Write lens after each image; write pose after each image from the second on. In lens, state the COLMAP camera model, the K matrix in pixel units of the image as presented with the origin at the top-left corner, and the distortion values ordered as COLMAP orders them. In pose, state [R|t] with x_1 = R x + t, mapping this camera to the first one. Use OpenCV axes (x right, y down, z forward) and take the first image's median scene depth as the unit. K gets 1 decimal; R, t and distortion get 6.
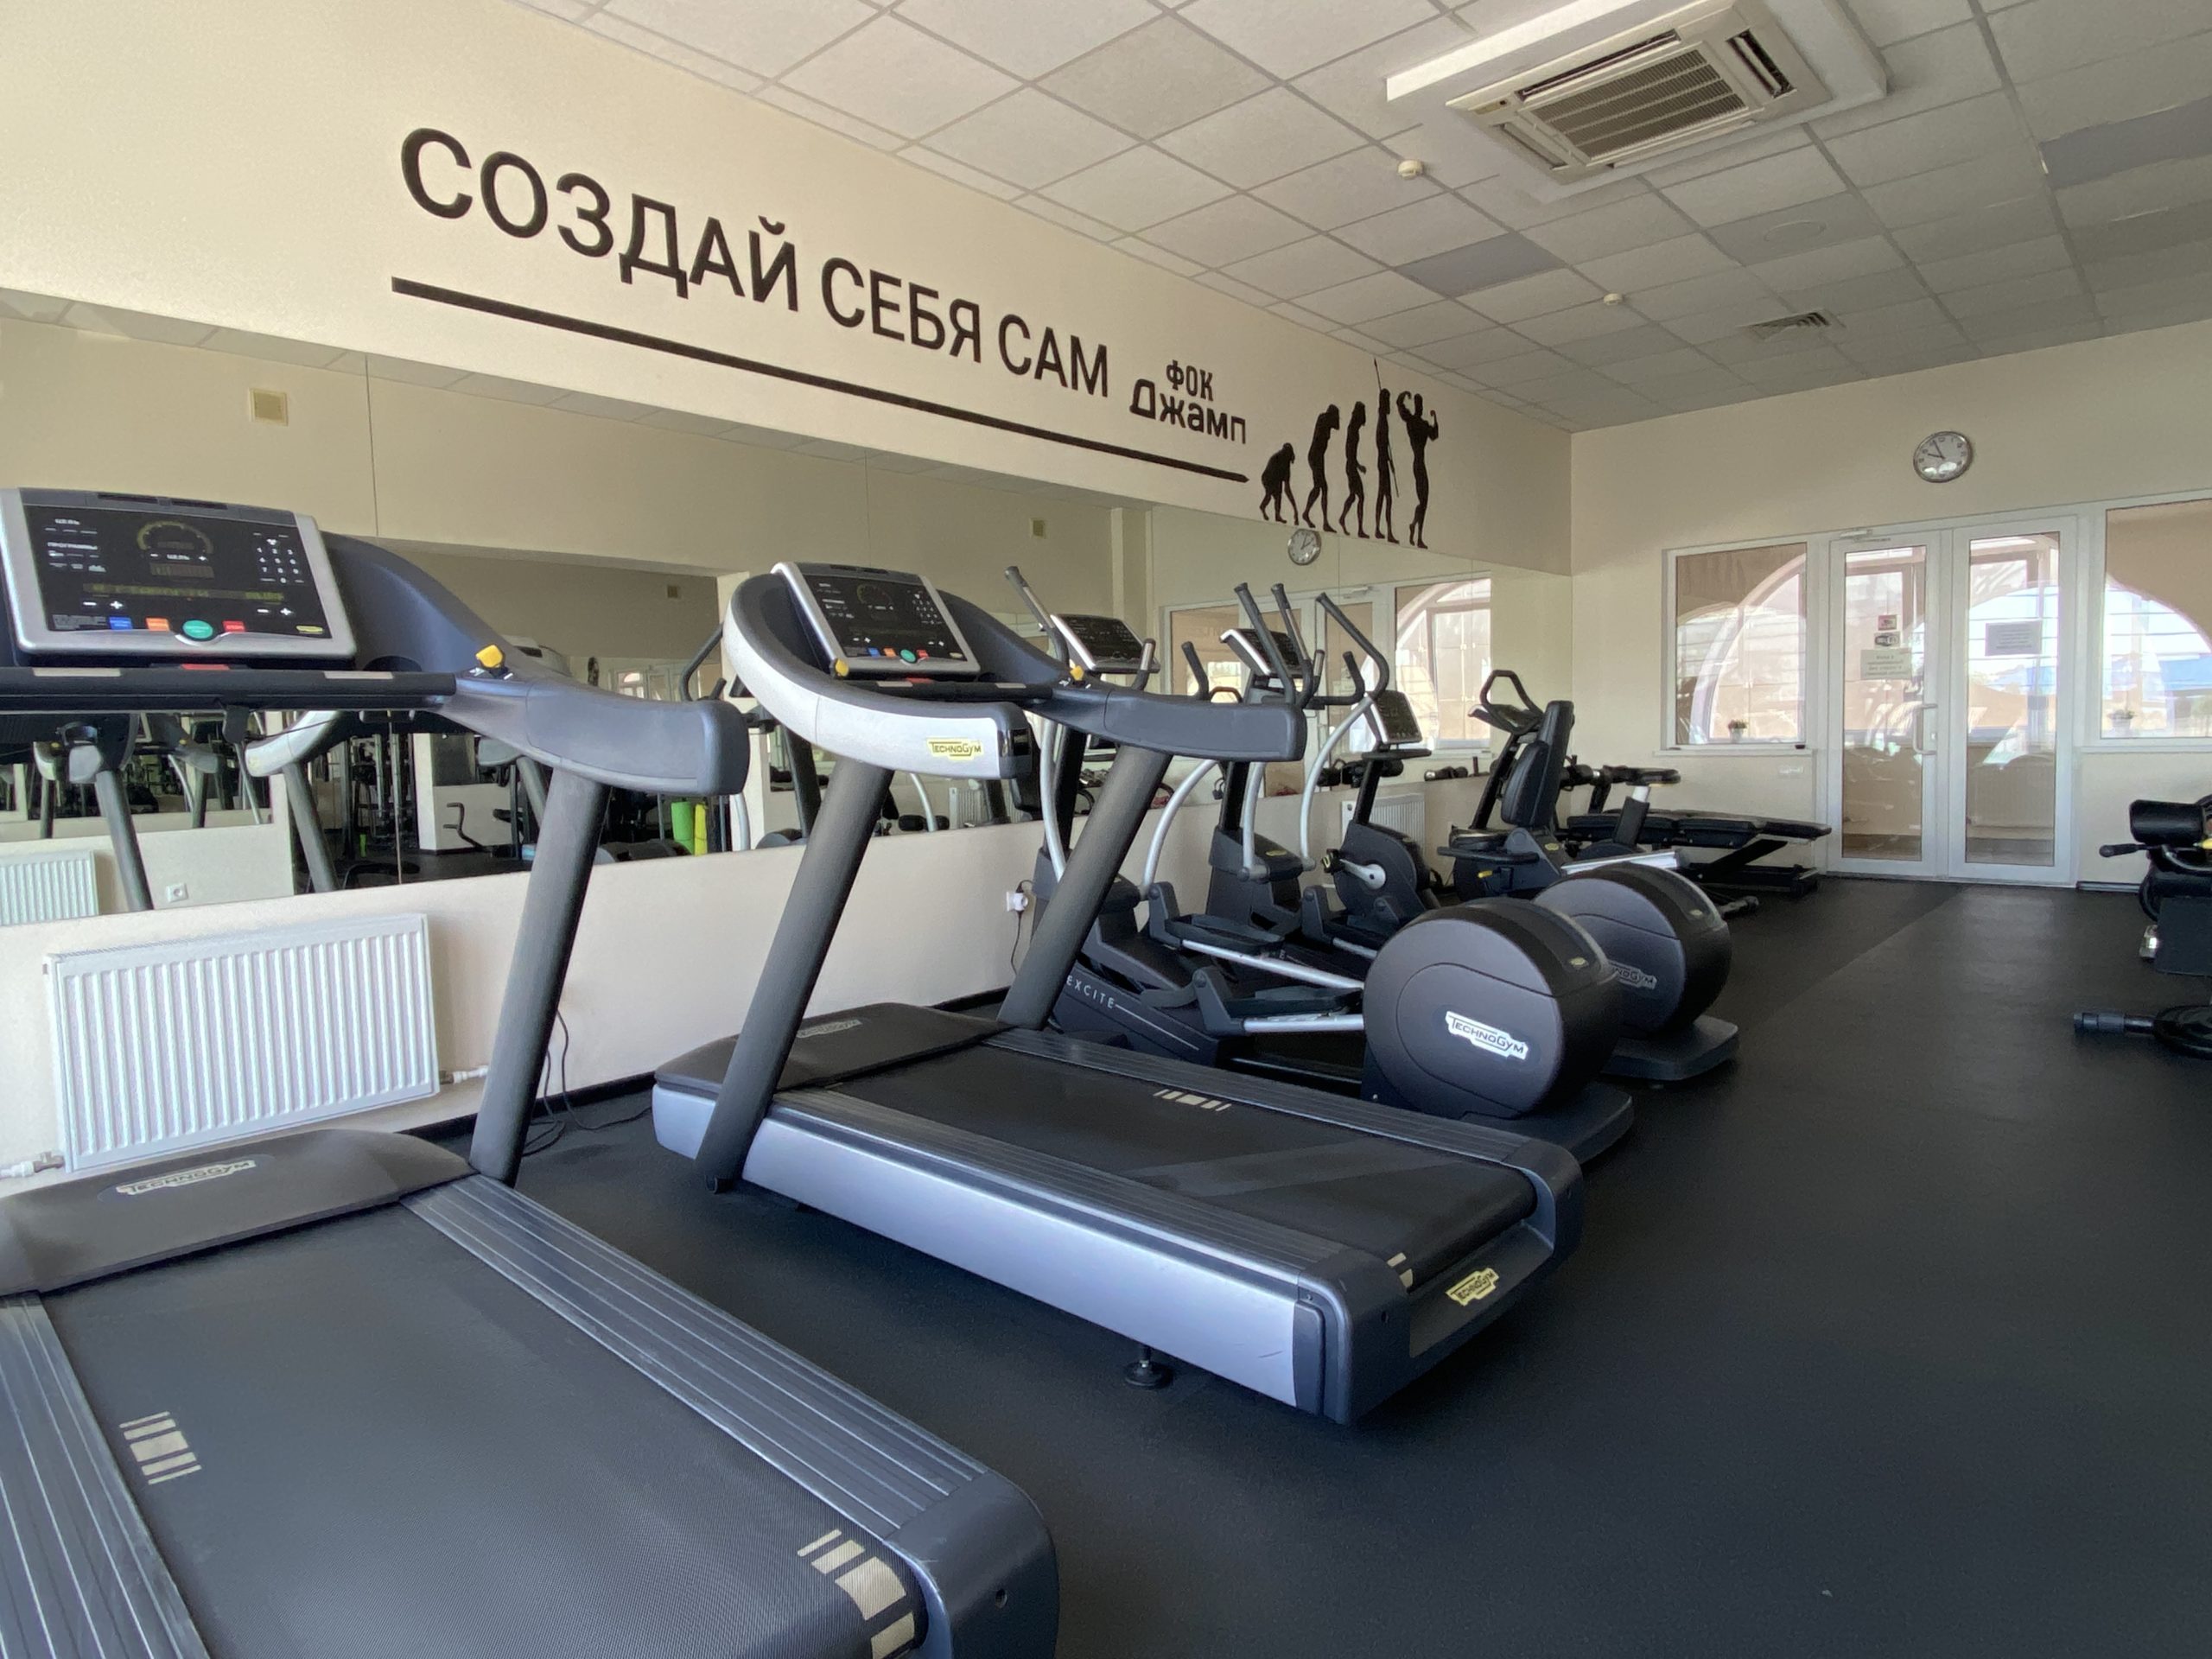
lens RADIAL K [[1258.7, 0, 1100.1], [0, 1258.7, 822.9], [0, 0, 1]] dist [0.036503, -0.041069]
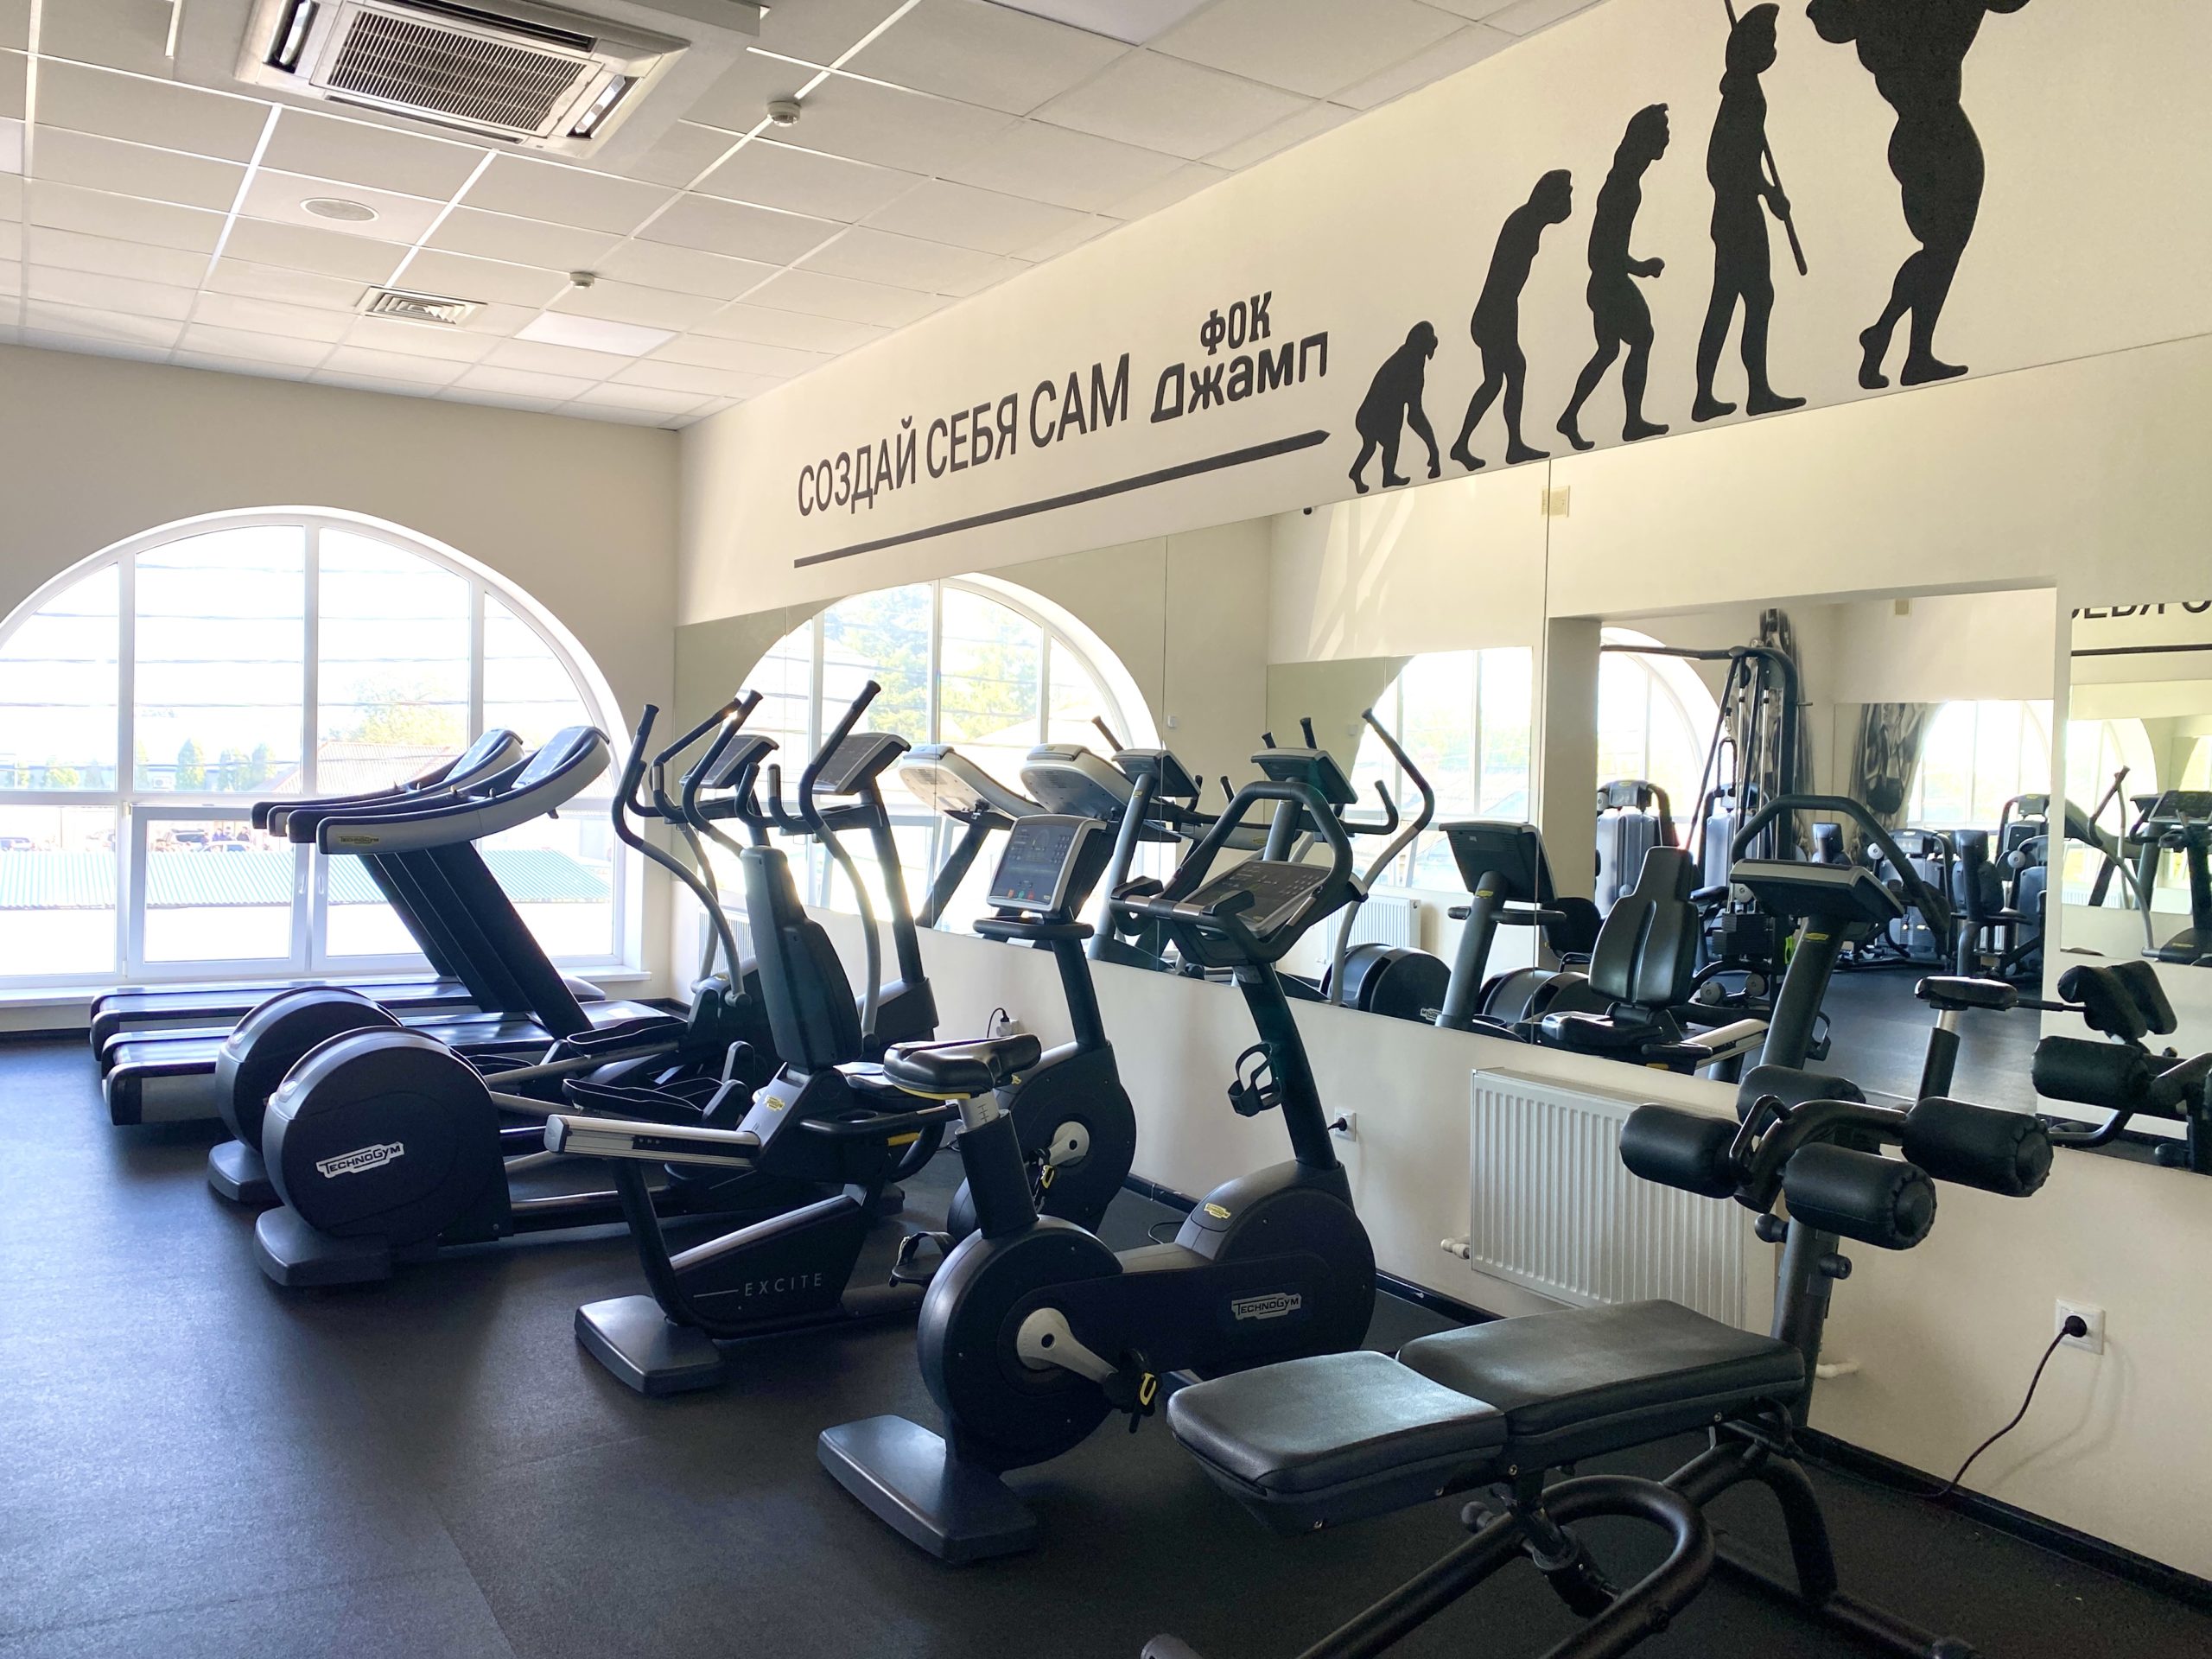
lens RADIAL K [[1714.2, 0, 1109.2], [0, 1714.2, 833.4], [0, 0, 1]] dist [0.029695, -0.039811]
pose [[-0.275395, 0.045553, -0.960251, 1.265398], [-0.093018, 0.992927, 0.073780, -0.204090], [0.956820, 0.109639, -0.269210, 1.614782]]
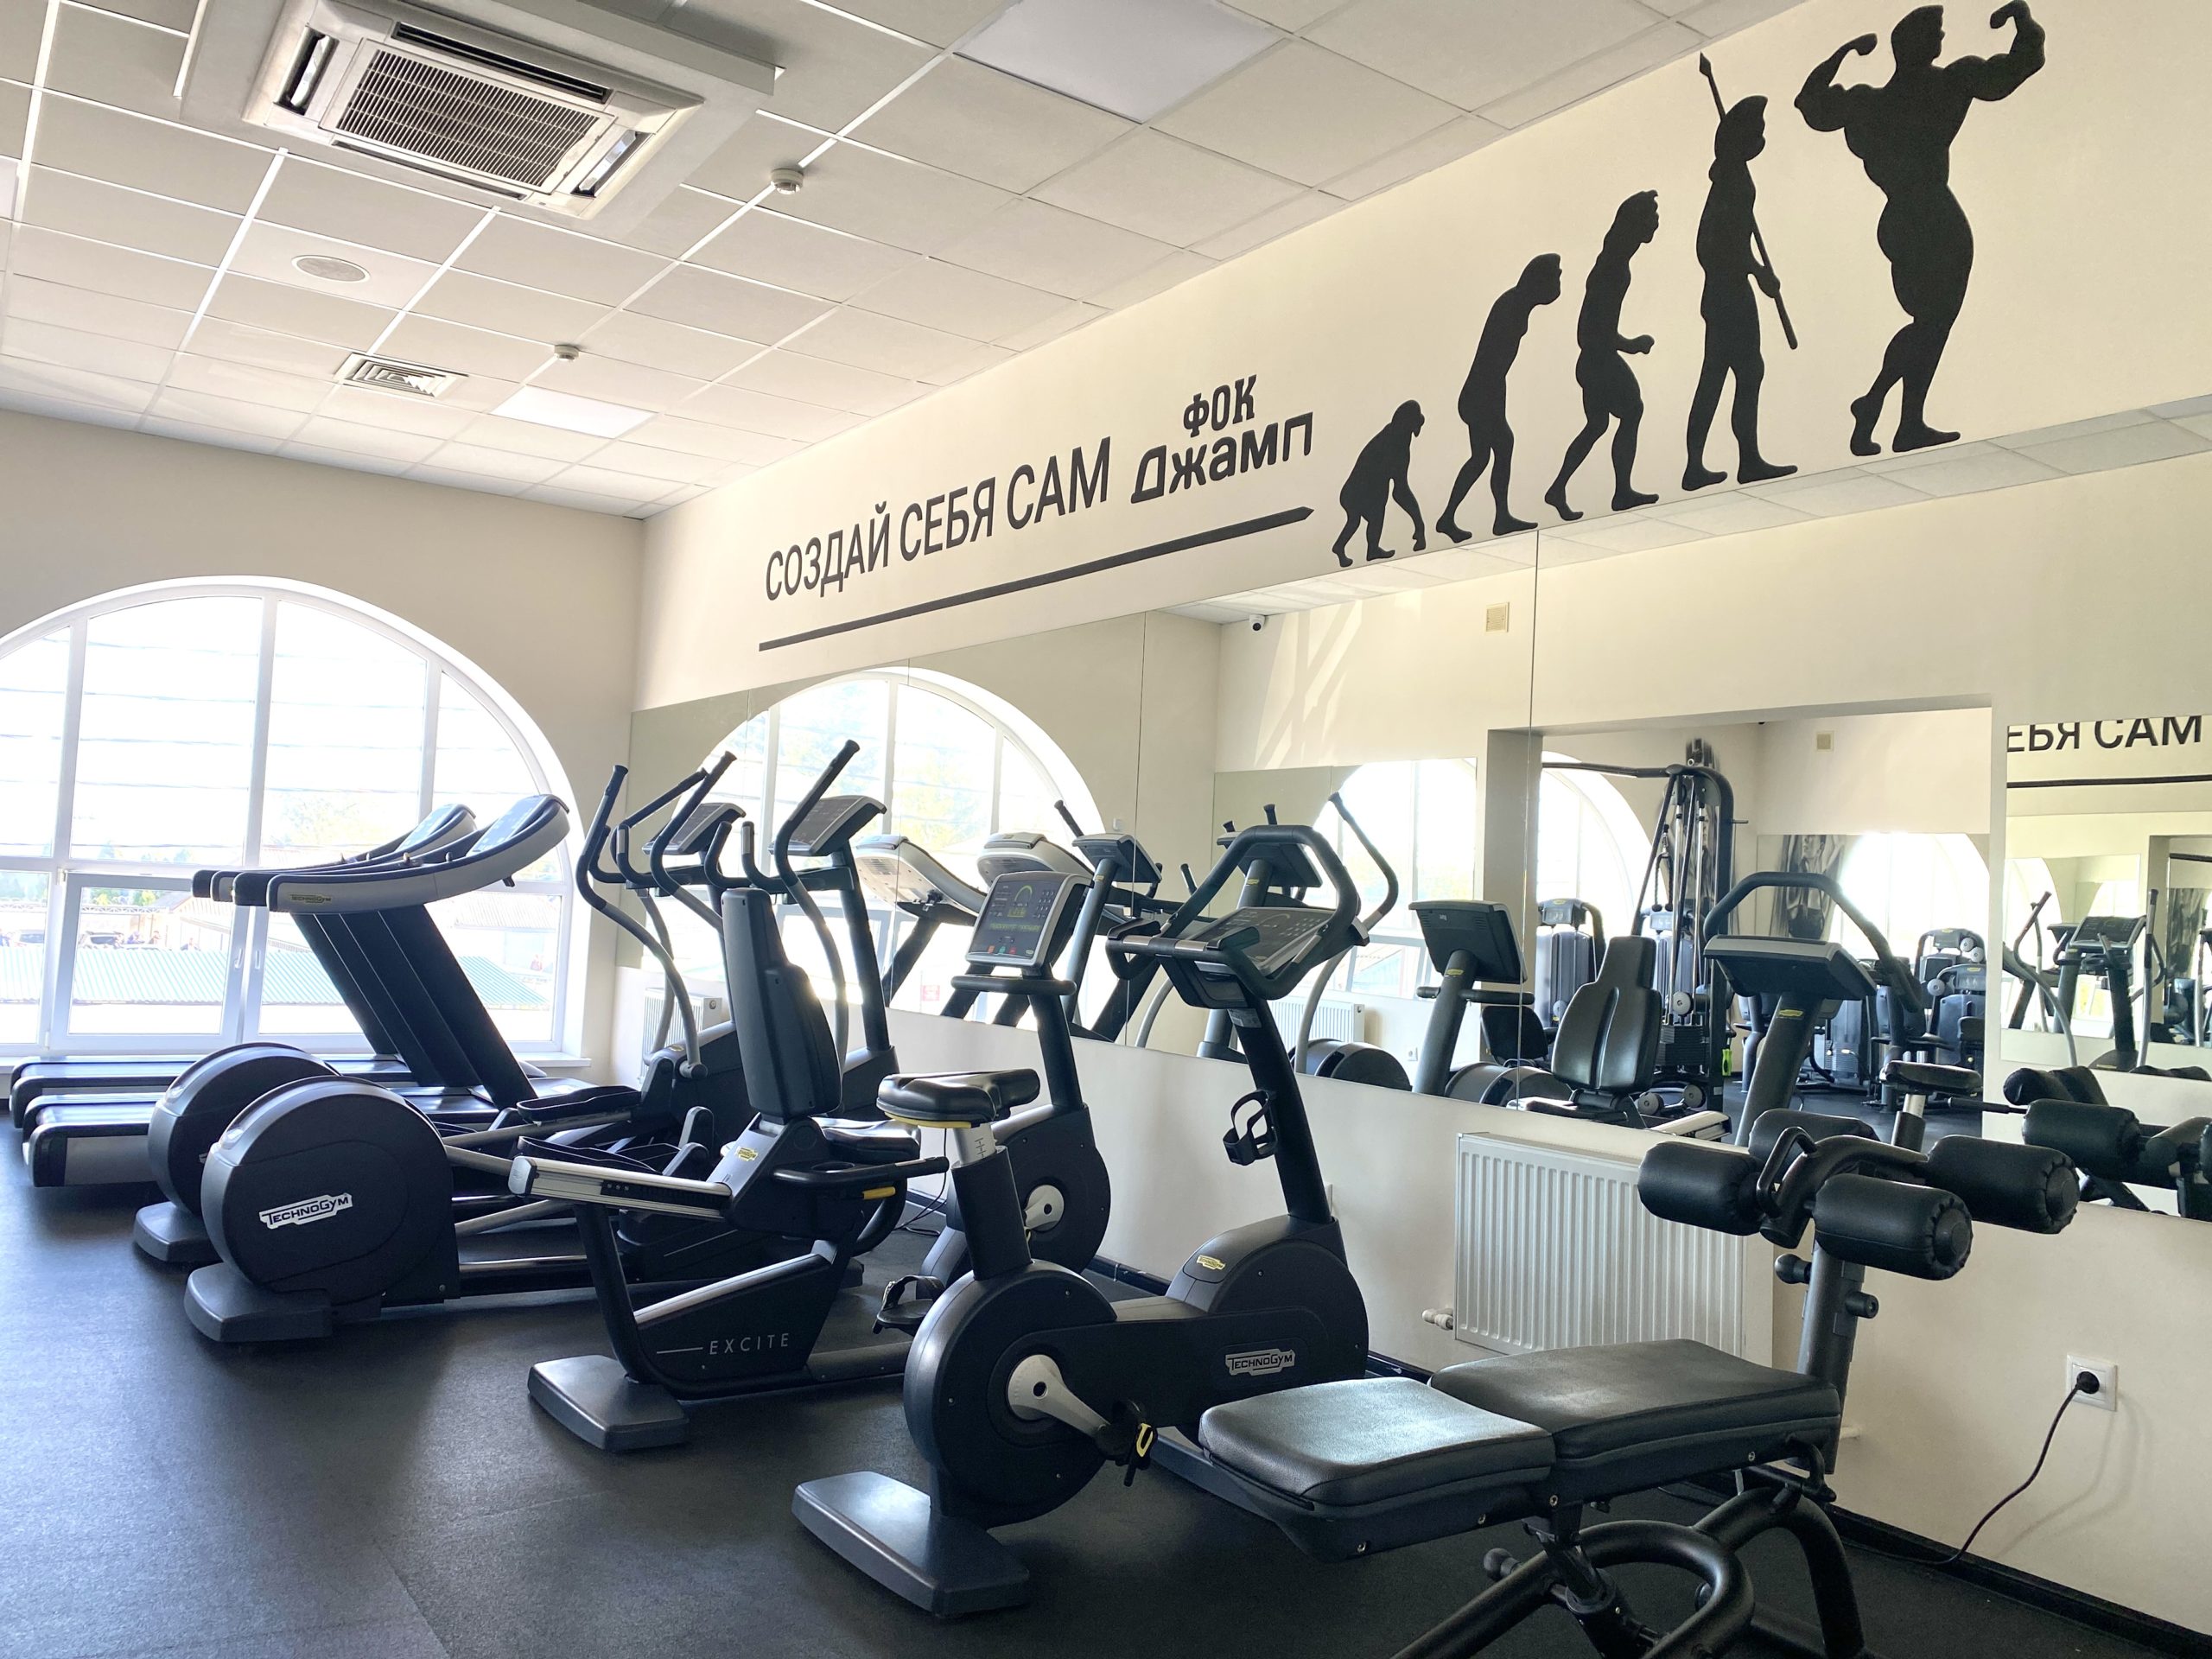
lens RADIAL K [[1689.6, 0, 1103.4], [0, 1689.6, 833.3], [0, 0, 1]] dist [0.035329, -0.049293]
pose [[-0.236228, -0.034531, -0.971084, 1.255968], [-0.119422, 0.992824, -0.006253, -0.158085], [0.964331, 0.114491, -0.238657, 1.581462]]
